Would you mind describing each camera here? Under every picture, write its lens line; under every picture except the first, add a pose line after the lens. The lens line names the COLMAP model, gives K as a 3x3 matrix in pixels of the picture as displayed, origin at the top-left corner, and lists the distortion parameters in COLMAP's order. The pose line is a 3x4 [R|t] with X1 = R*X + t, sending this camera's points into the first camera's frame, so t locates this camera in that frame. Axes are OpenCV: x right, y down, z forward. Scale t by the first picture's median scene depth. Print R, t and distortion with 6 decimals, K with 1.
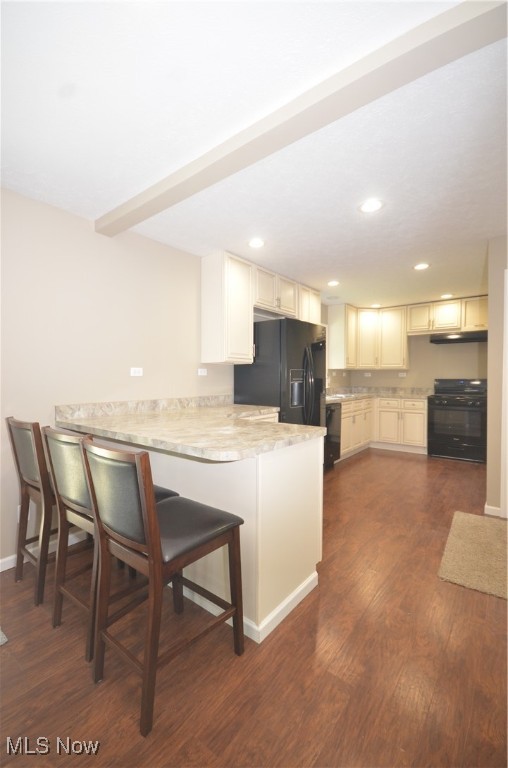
lens RADIAL K [[334.5, 0, 240.7], [0, 334.5, 385.9], [0, 0, 1]] dist [0.001638, -0.005360]
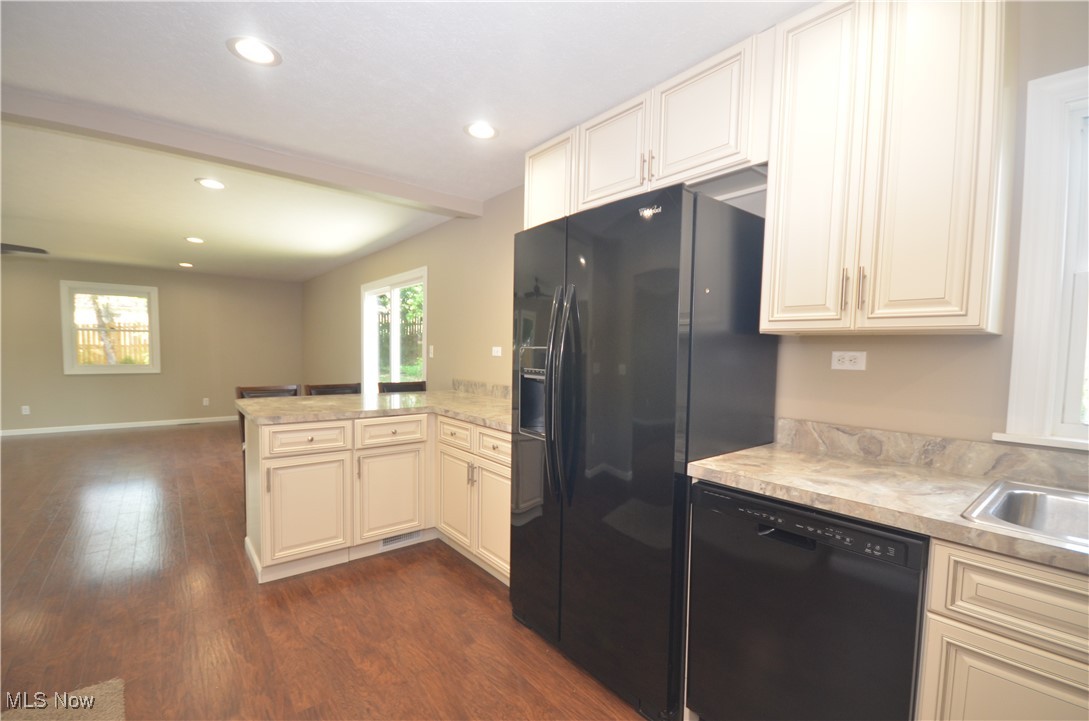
lens RADIAL K [[474.2, 0, 543.2], [0, 474.2, 378.8], [0, 0, 1]] dist [0.001638, -0.005360]
pose [[-0.198591, 0.057413, -0.978399, 0.698307], [-0.046326, 0.996617, 0.067886, -0.047140], [0.978987, 0.058807, -0.195259, 1.055814]]
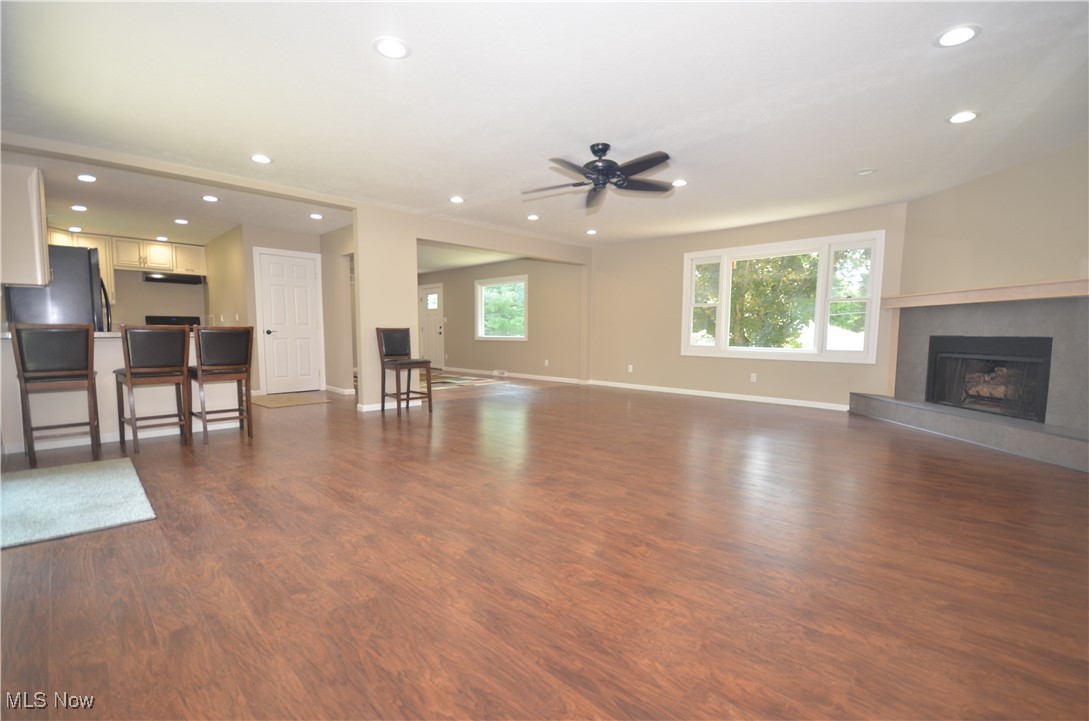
lens RADIAL K [[475.4, 0, 542.6], [0, 475.4, 374.5], [0, 0, 1]] dist [0.002952, -0.000344]
pose [[0.086477, -0.087169, 0.992433, -1.156616], [0.022372, 0.996083, 0.085541, 0.090461], [-0.996003, 0.014806, 0.088089, -0.493696]]
